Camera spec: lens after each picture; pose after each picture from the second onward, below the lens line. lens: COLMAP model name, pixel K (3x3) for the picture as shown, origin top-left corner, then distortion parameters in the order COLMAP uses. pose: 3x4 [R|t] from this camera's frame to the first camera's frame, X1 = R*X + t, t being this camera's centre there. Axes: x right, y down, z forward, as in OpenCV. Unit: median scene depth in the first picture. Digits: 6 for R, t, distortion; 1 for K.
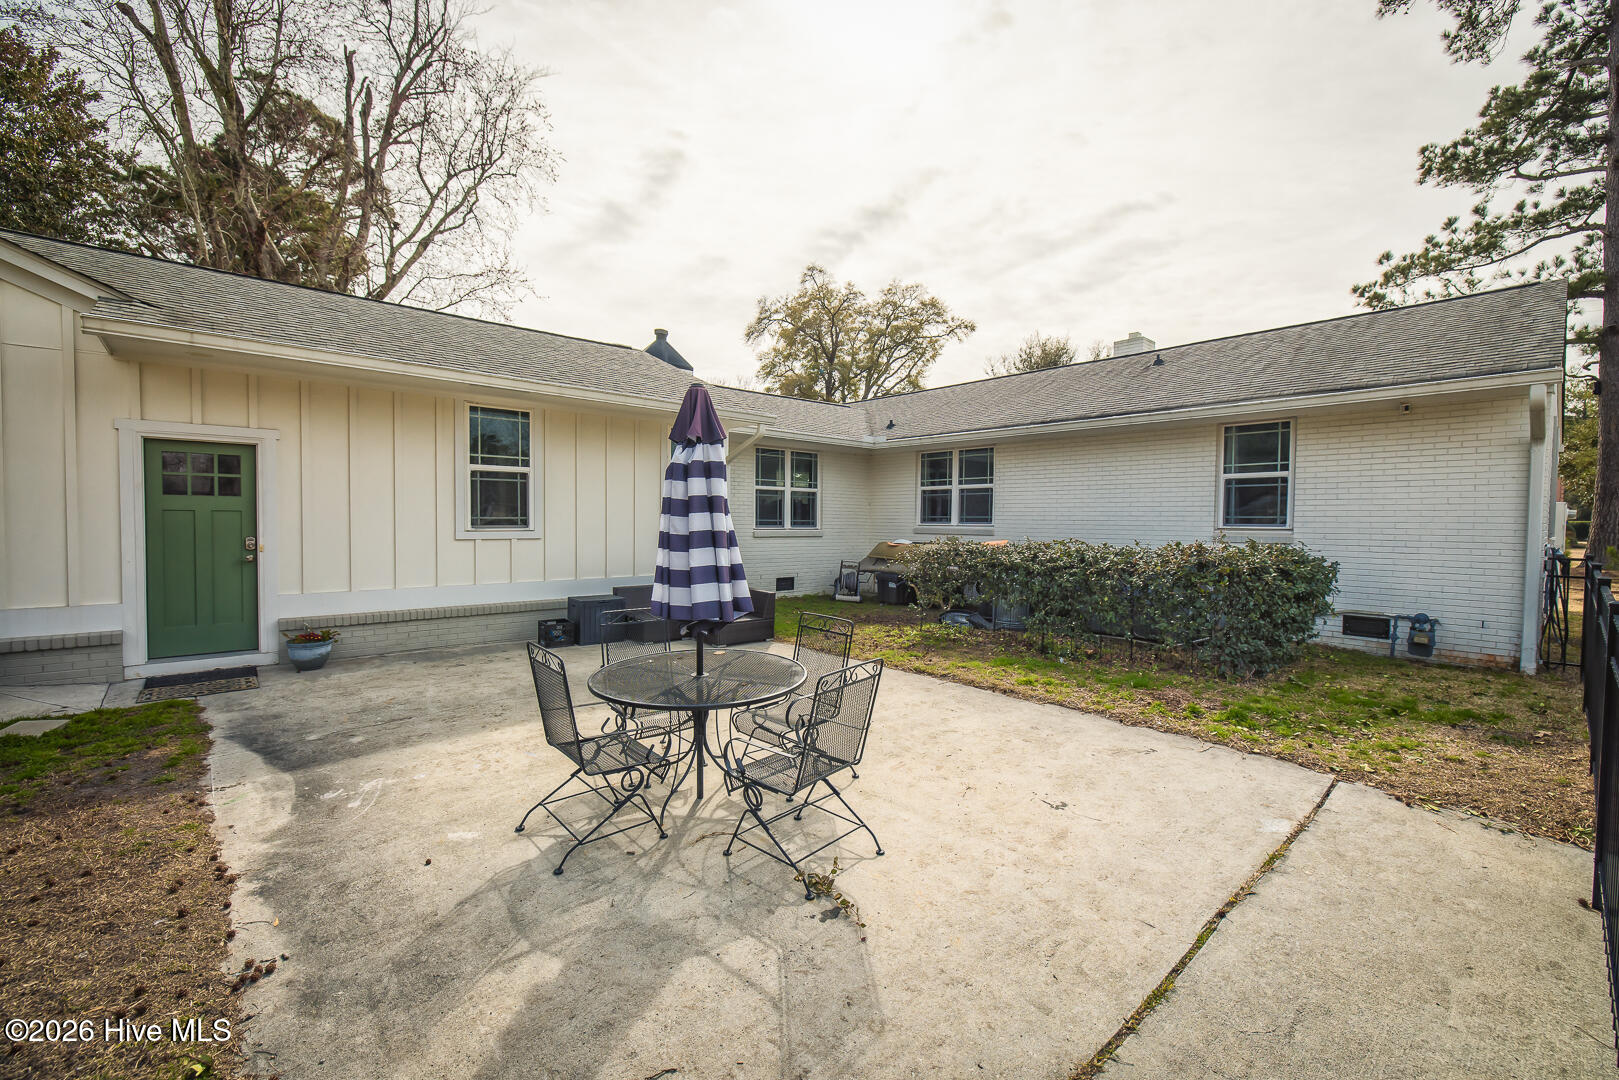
lens RADIAL K [[671.6, 0, 801.4], [0, 671.6, 541.1], [0, 0, 1]] dist [-0.000122, -0.000935]
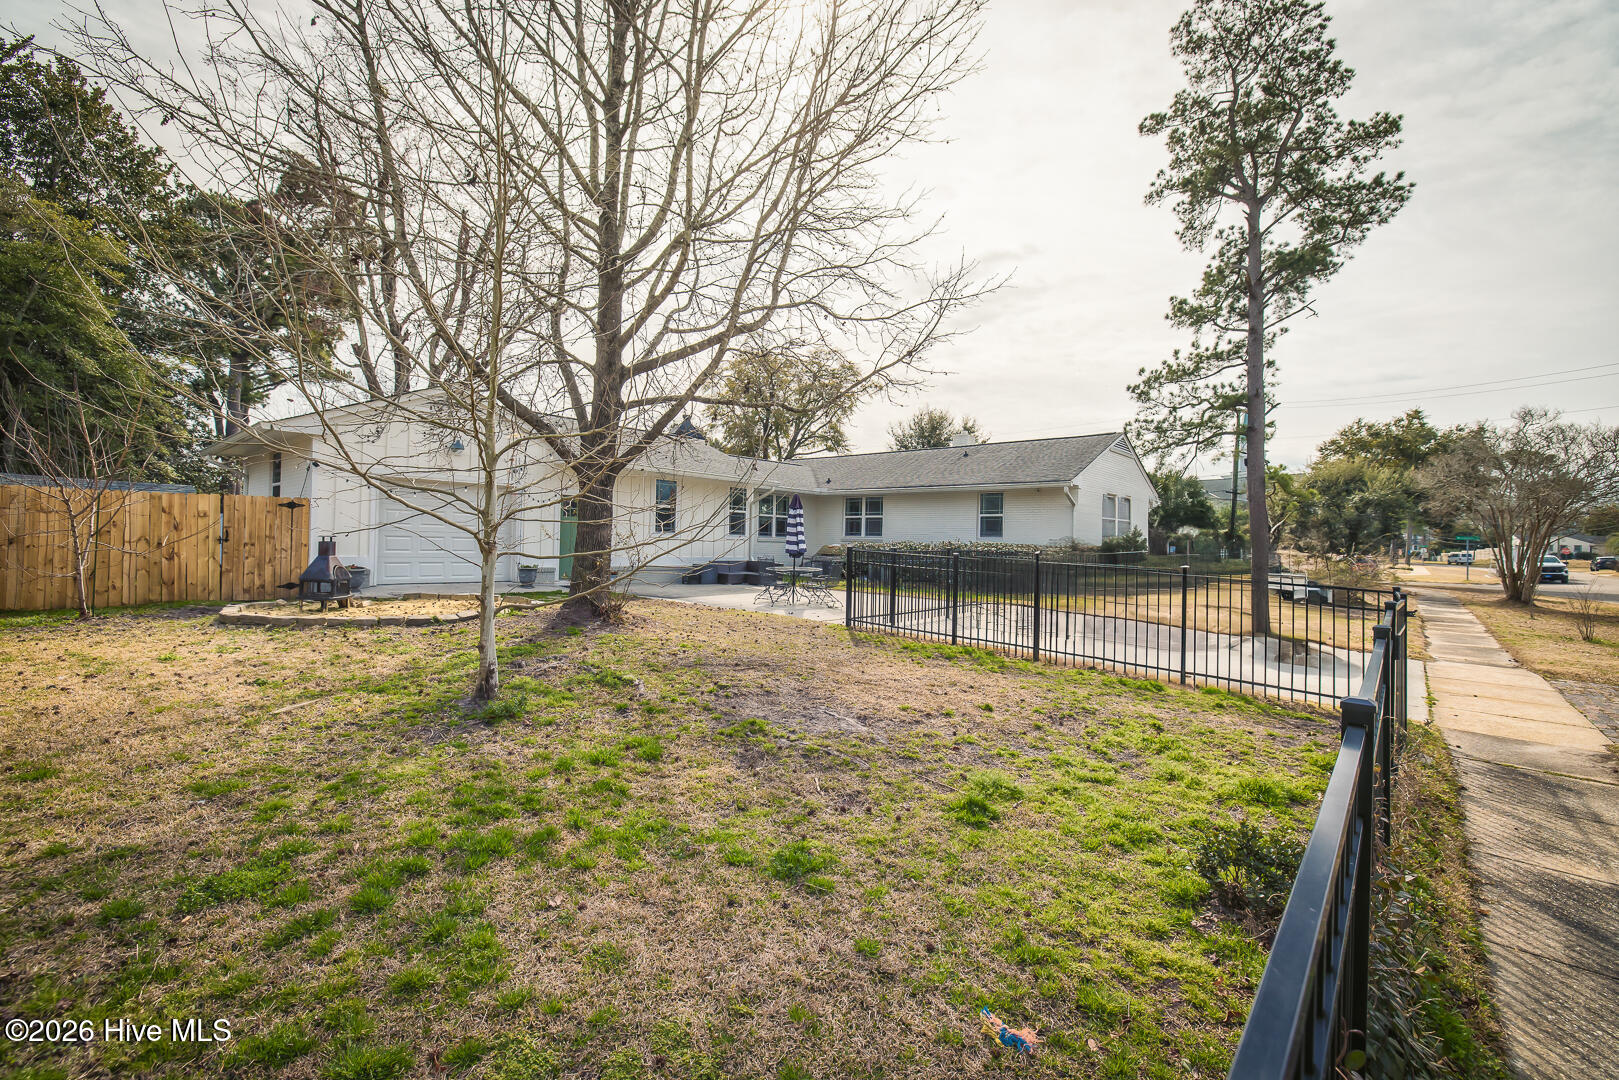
lens RADIAL K [[679.9, 0, 813.9], [0, 679.9, 544.1], [0, 0, 1]] dist [0.000342, -0.000244]
pose [[0.989281, 0.014154, 0.145339, -0.283076], [-0.010199, 0.999558, -0.027921, 0.076950], [-0.145670, 0.026140, 0.988988, -1.325432]]
